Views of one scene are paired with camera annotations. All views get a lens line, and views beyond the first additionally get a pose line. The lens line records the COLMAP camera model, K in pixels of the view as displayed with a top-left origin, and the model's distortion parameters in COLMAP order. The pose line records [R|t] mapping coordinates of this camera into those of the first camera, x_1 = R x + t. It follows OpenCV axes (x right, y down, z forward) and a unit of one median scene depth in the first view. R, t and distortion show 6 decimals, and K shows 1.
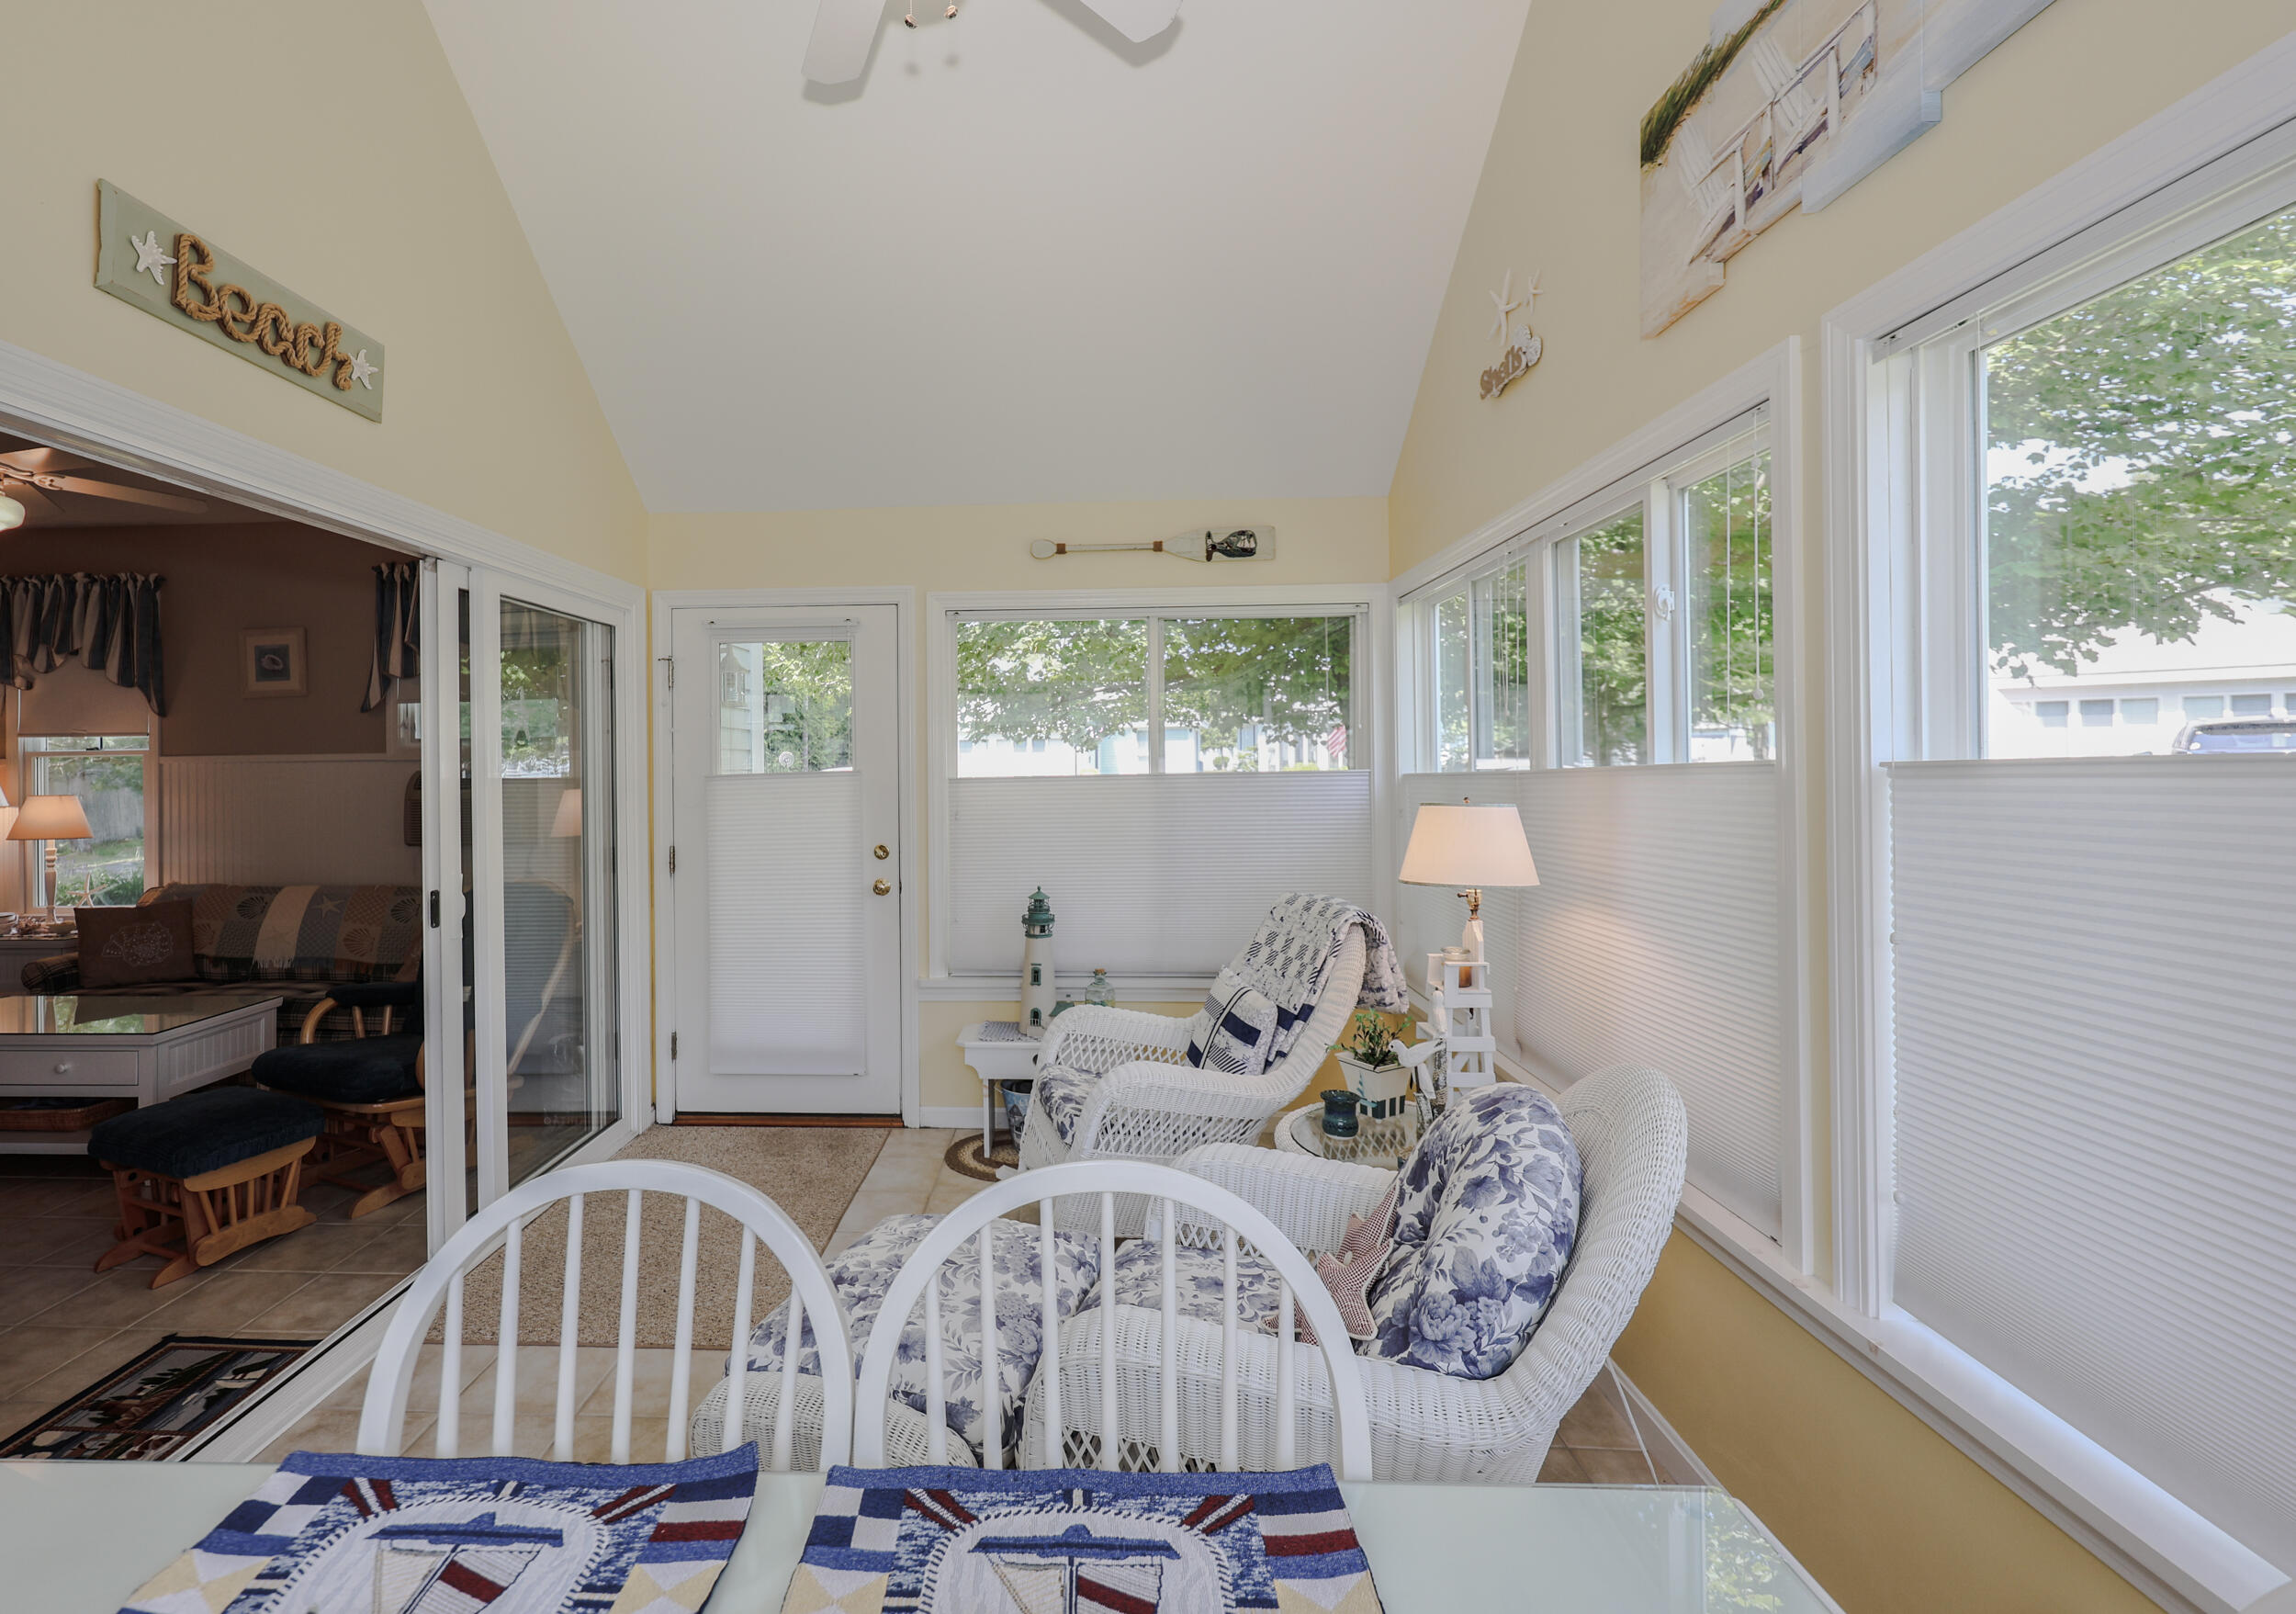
lens RADIAL K [[1038.5, 0, 1024.0], [0, 1038.5, 751.9], [0, 0, 1]] dist [0.002418, 0.000261]
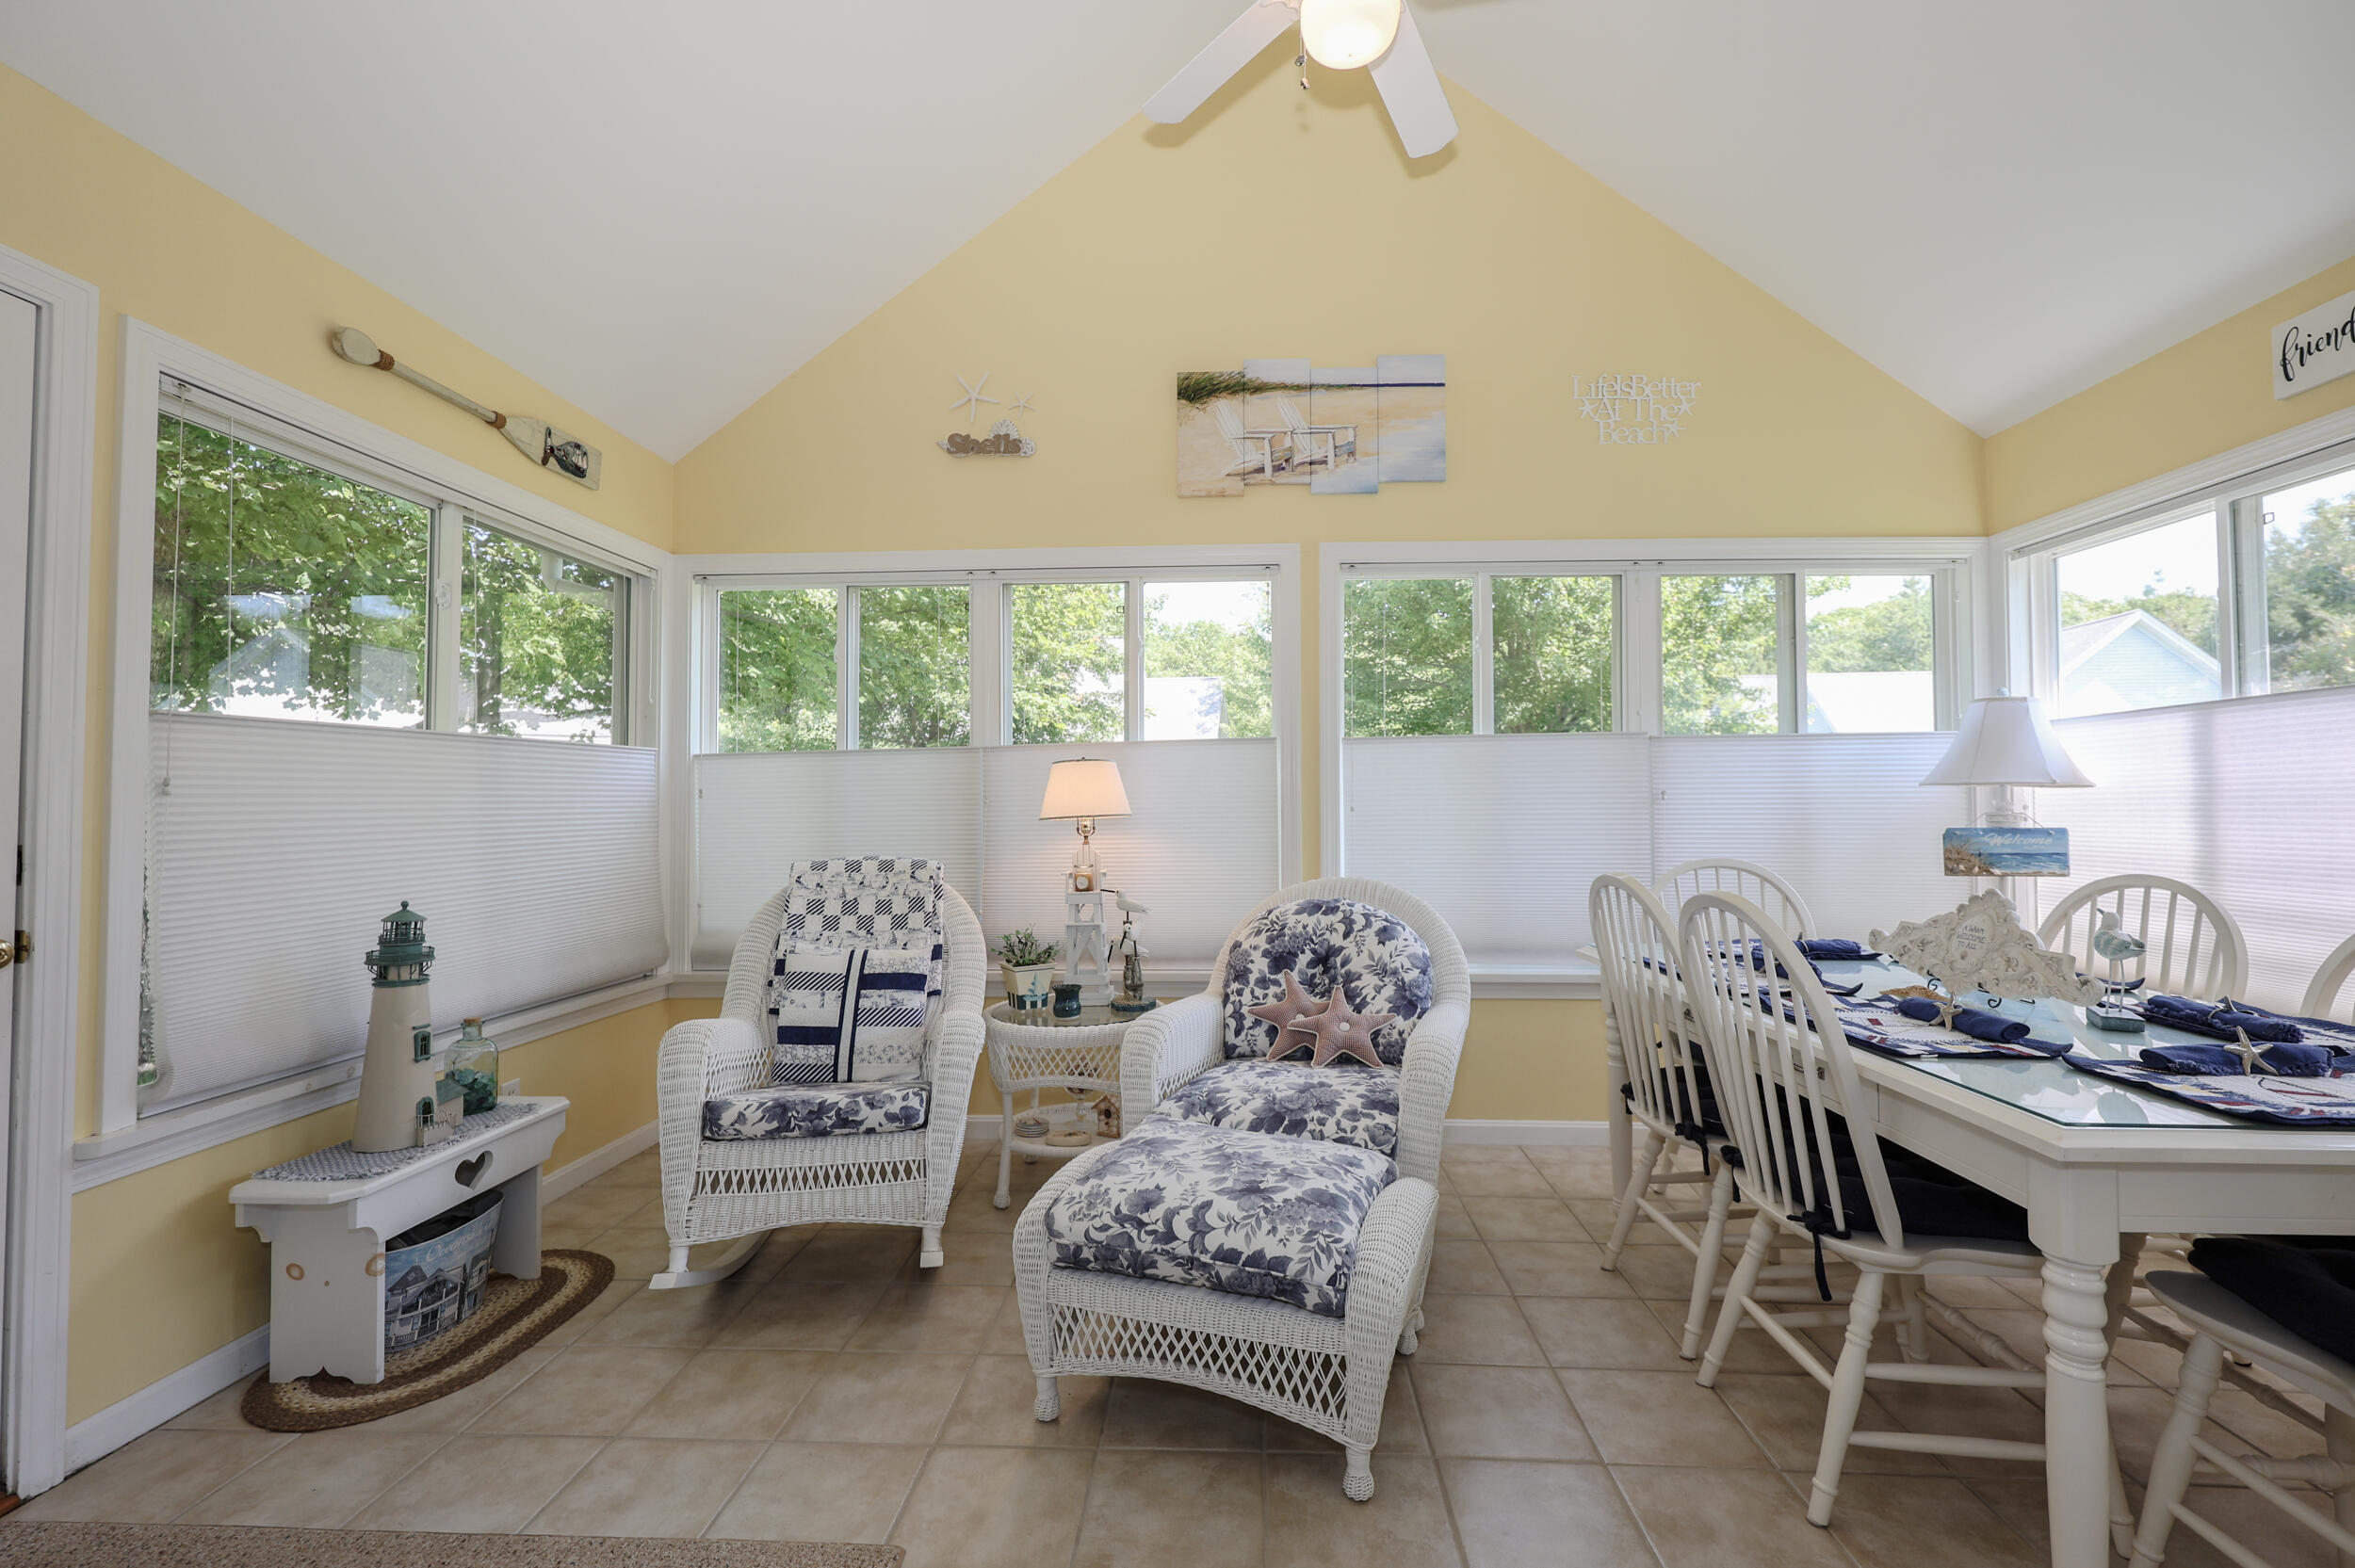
lens RADIAL K [[972.7, 0, 1205.6], [0, 972.7, 785.5], [0, 0, 1]] dist [0.001411, -0.001257]
pose [[-0.021503, 0.030784, 0.999295, -0.651092], [-0.003207, 0.999519, -0.030860, 0.088822], [-0.999764, -0.003868, -0.021394, 0.622175]]
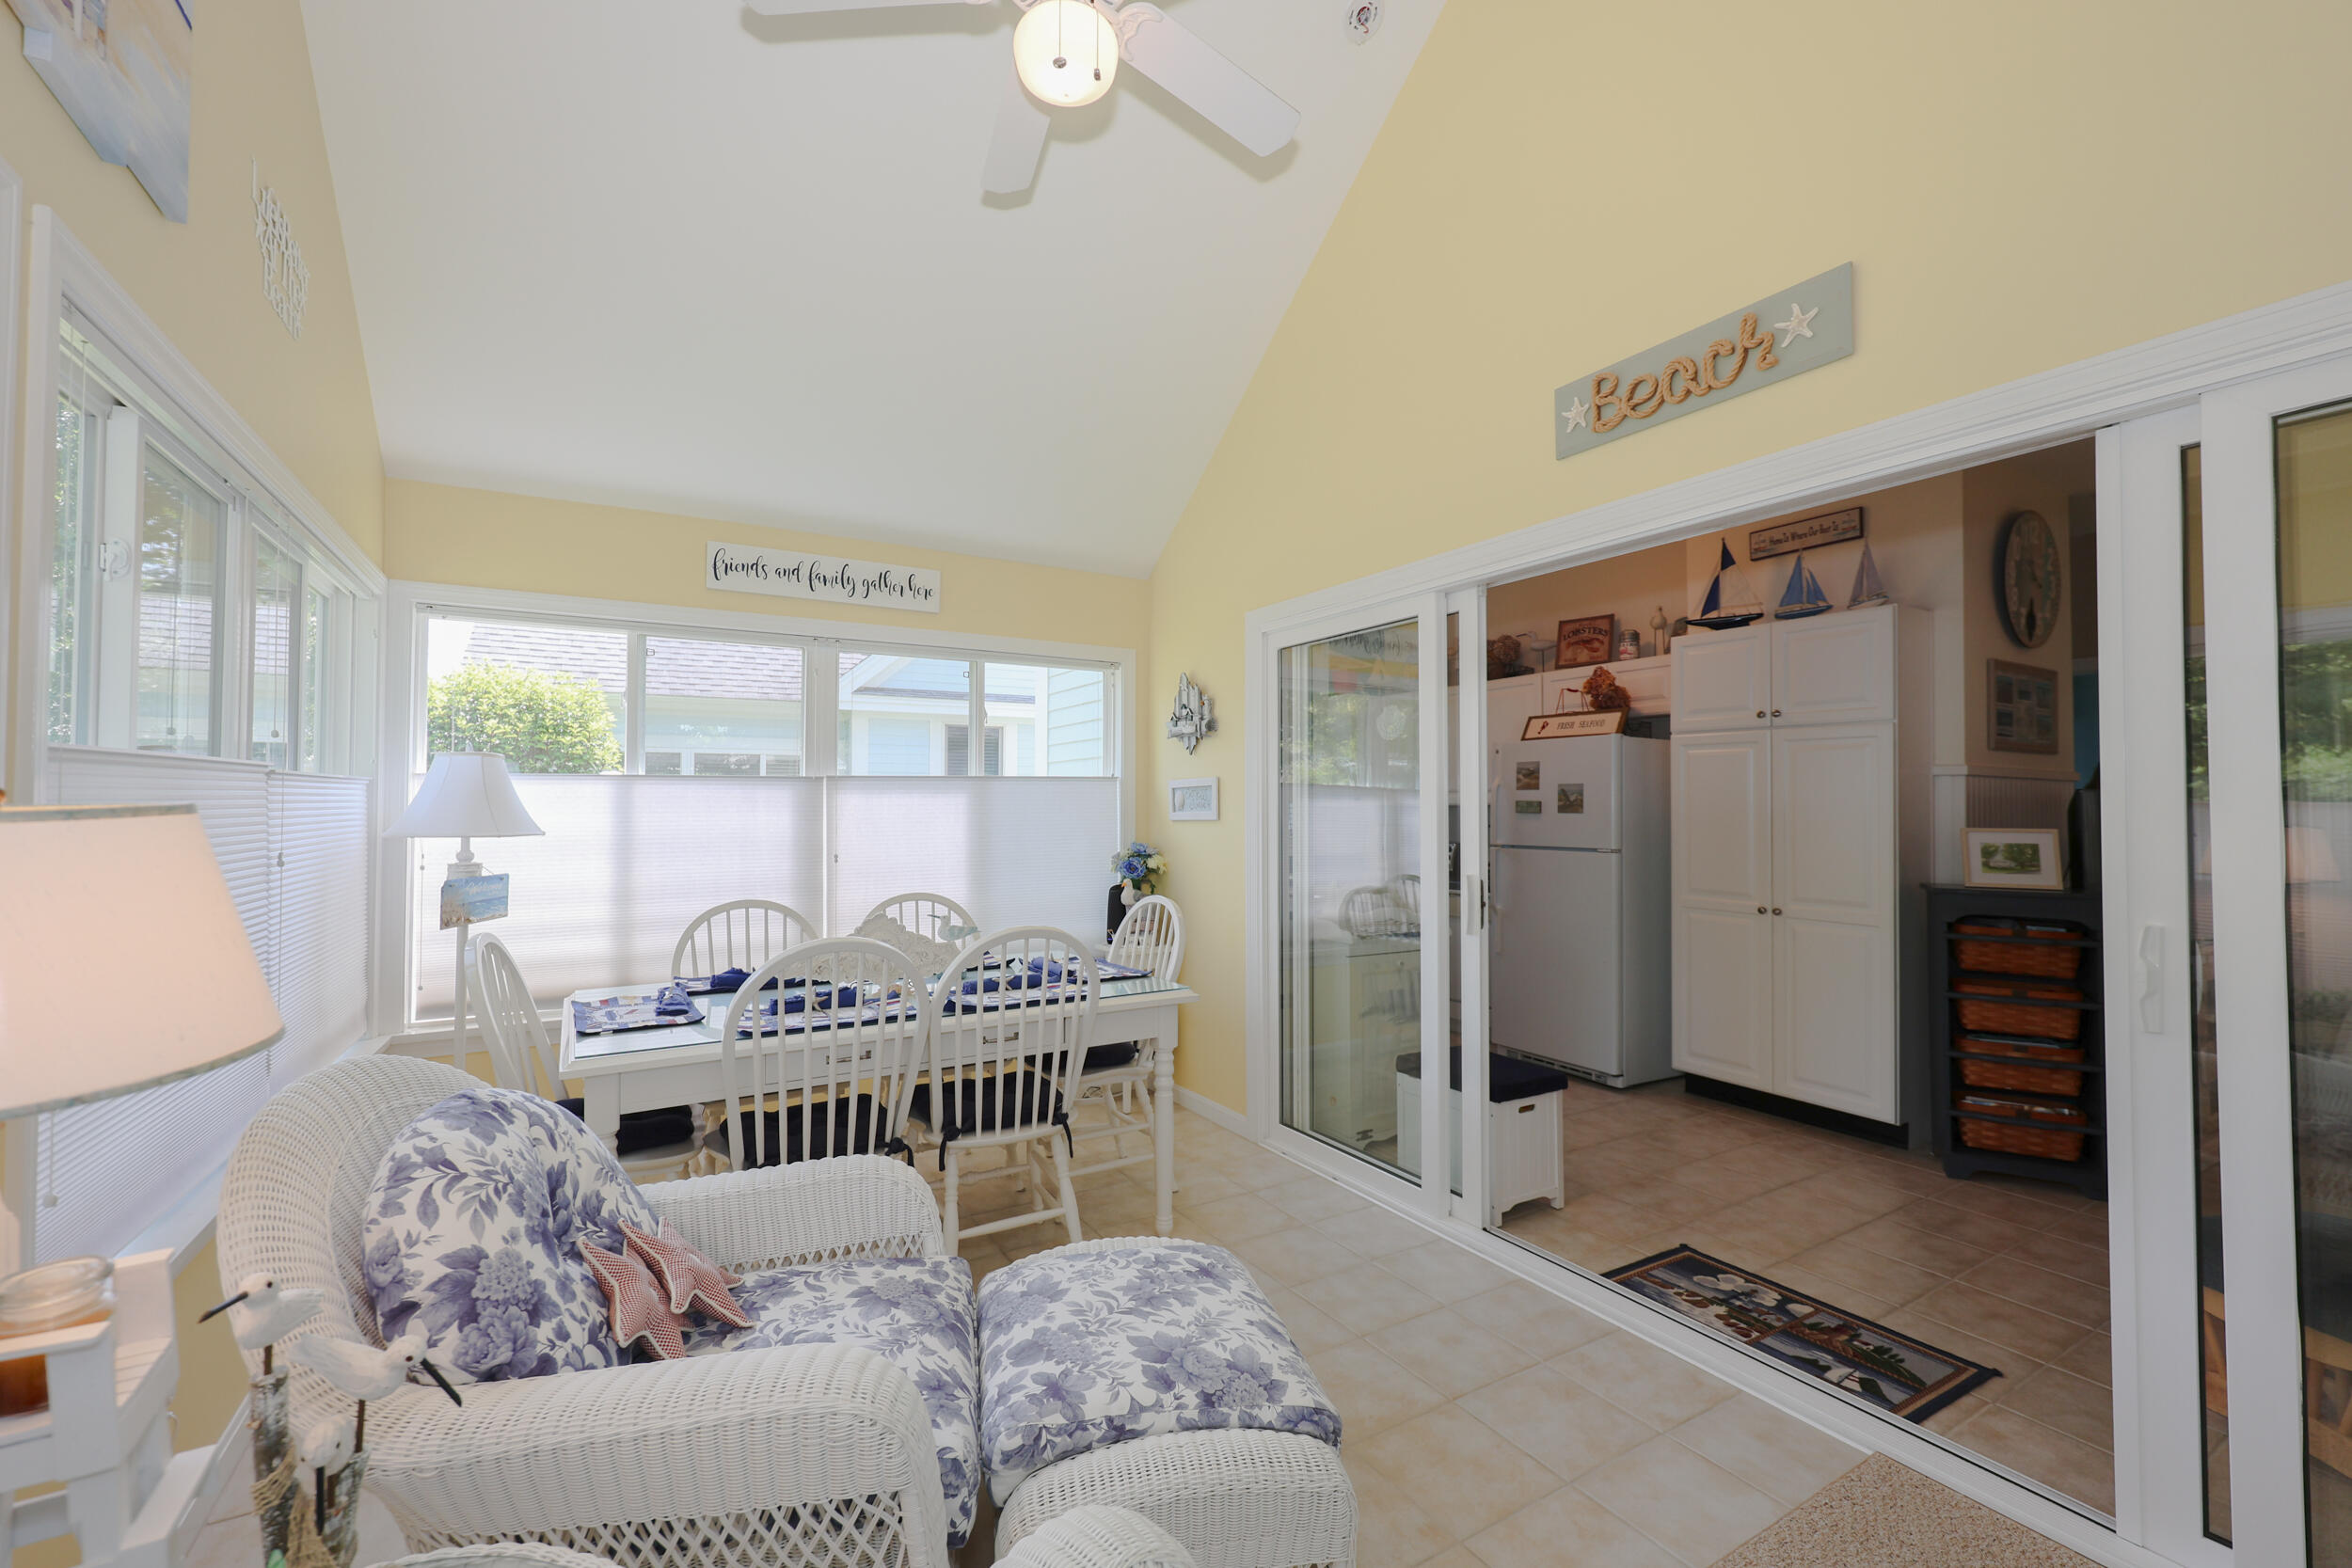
lens RADIAL K [[971.5, 0, 1171.3], [0, 971.5, 776.8], [0, 0, 1]] dist [0.001411, -0.001257]
pose [[-0.830589, -0.009613, -0.556803, 0.216566], [0.010737, 0.999389, -0.033270, 0.039032], [0.556782, -0.033613, -0.829978, 1.031330]]
